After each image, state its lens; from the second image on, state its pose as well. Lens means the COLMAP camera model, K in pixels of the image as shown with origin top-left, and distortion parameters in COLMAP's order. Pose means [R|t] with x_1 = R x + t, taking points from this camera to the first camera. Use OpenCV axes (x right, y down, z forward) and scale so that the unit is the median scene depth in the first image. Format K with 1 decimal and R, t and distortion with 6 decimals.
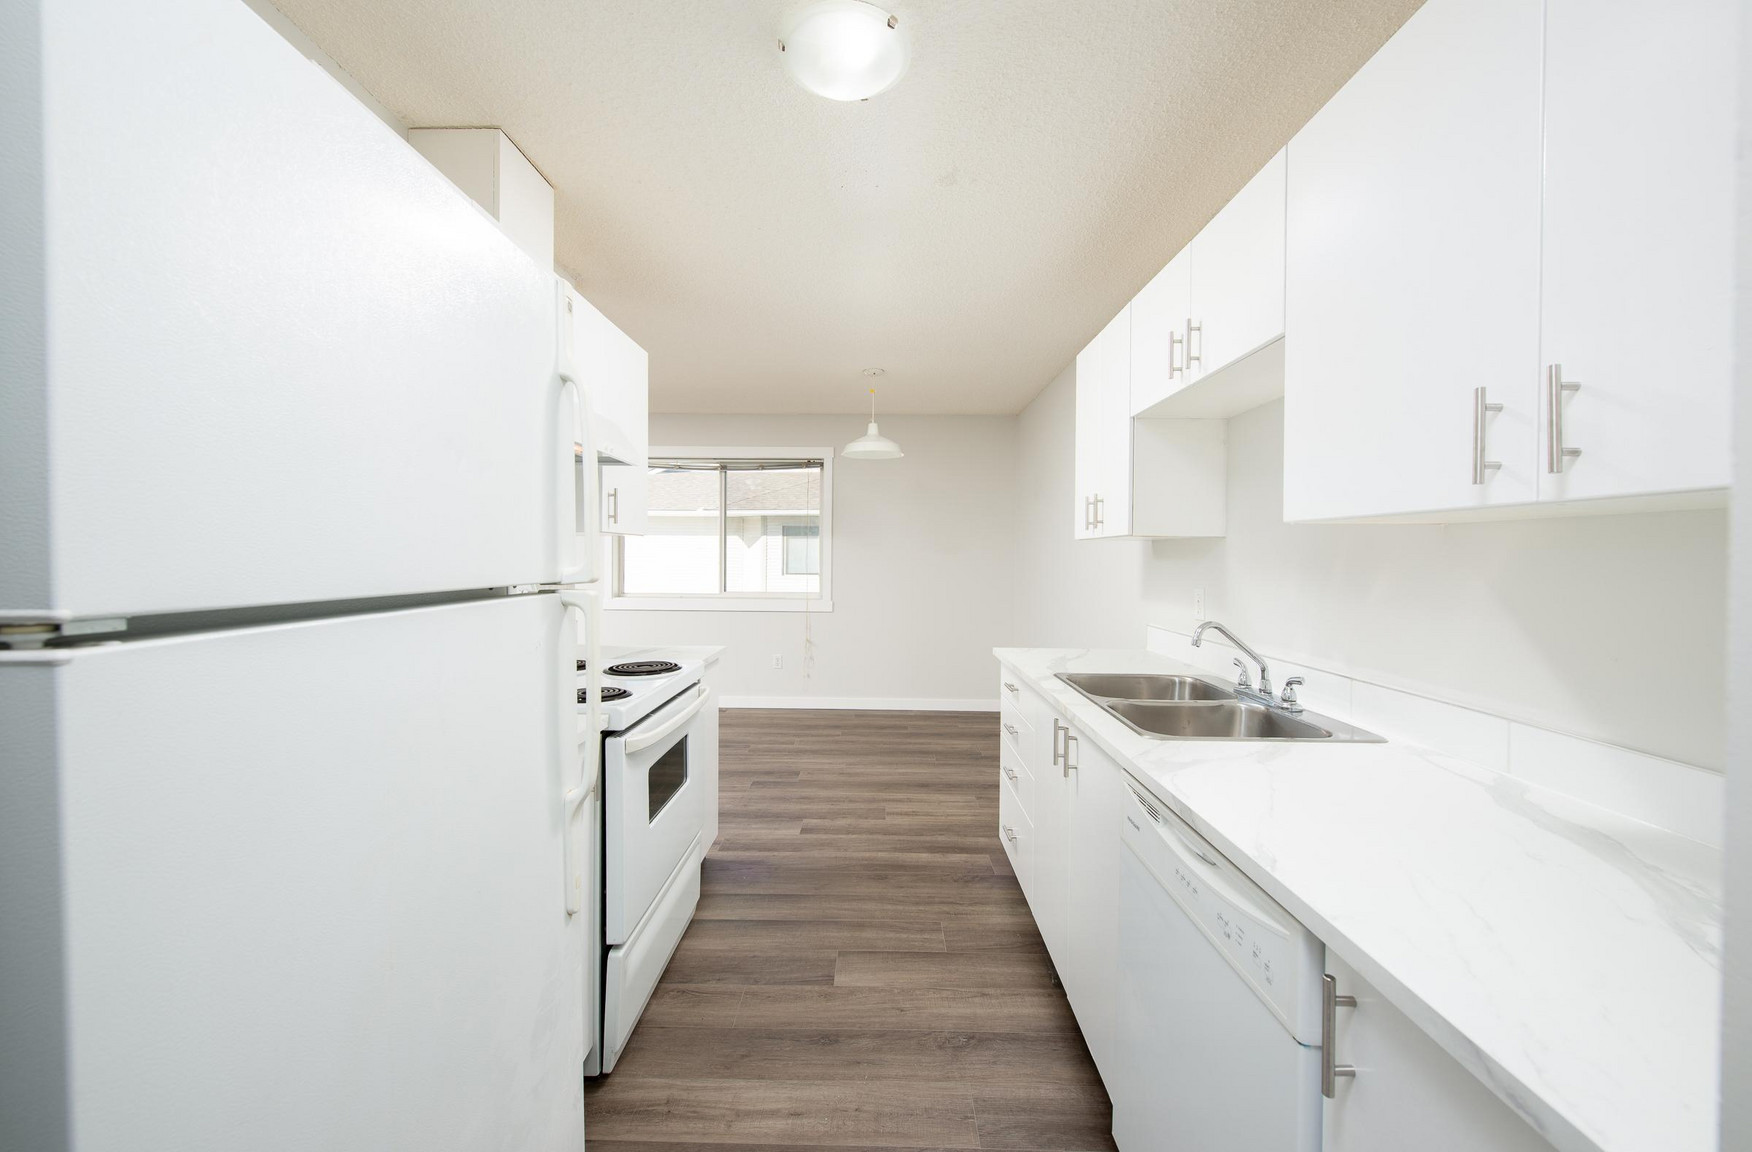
lens RADIAL K [[672.6, 0, 867.2], [0, 672.6, 564.6], [0, 0, 1]] dist [0.005054, -0.002143]
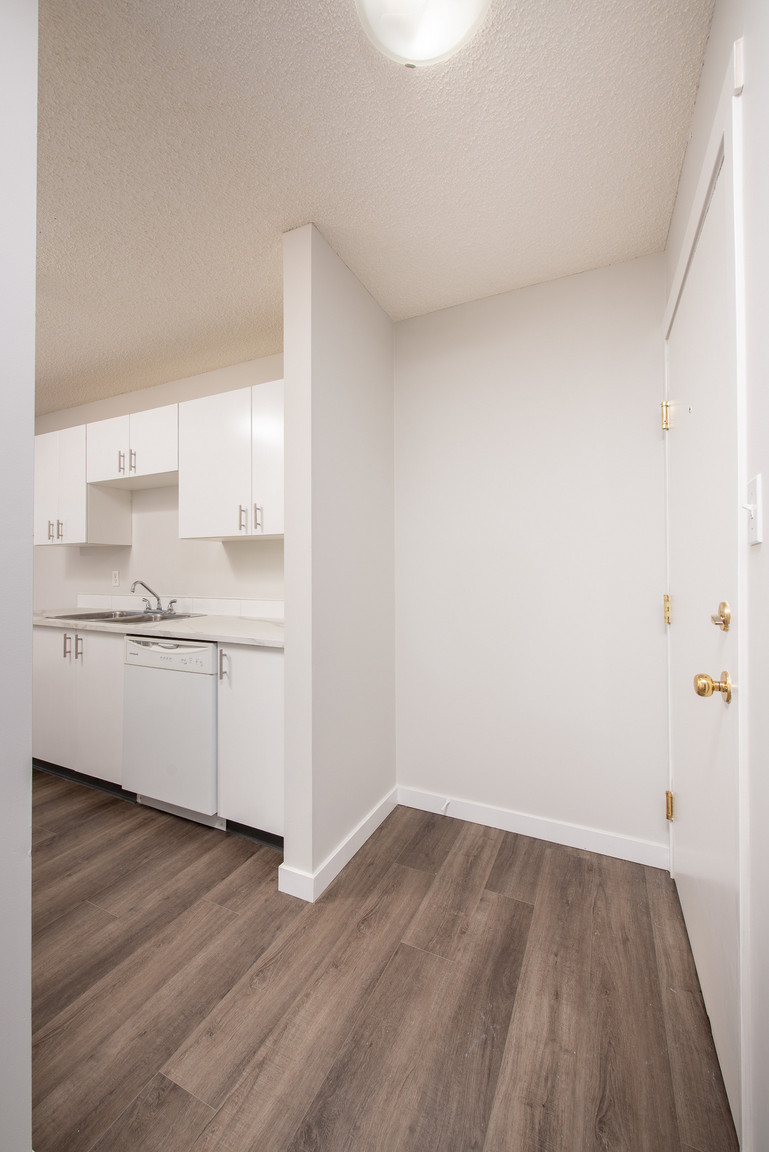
lens RADIAL K [[452.4, 0, 387.3], [0, 452.4, 563.9], [0, 0, 1]] dist [0.000102, -0.002193]
pose [[0.408706, 0.003919, 0.912658, -0.565090], [0.016794, 0.999789, -0.011814, 0.060226], [-0.912512, 0.020156, 0.408554, -0.419012]]
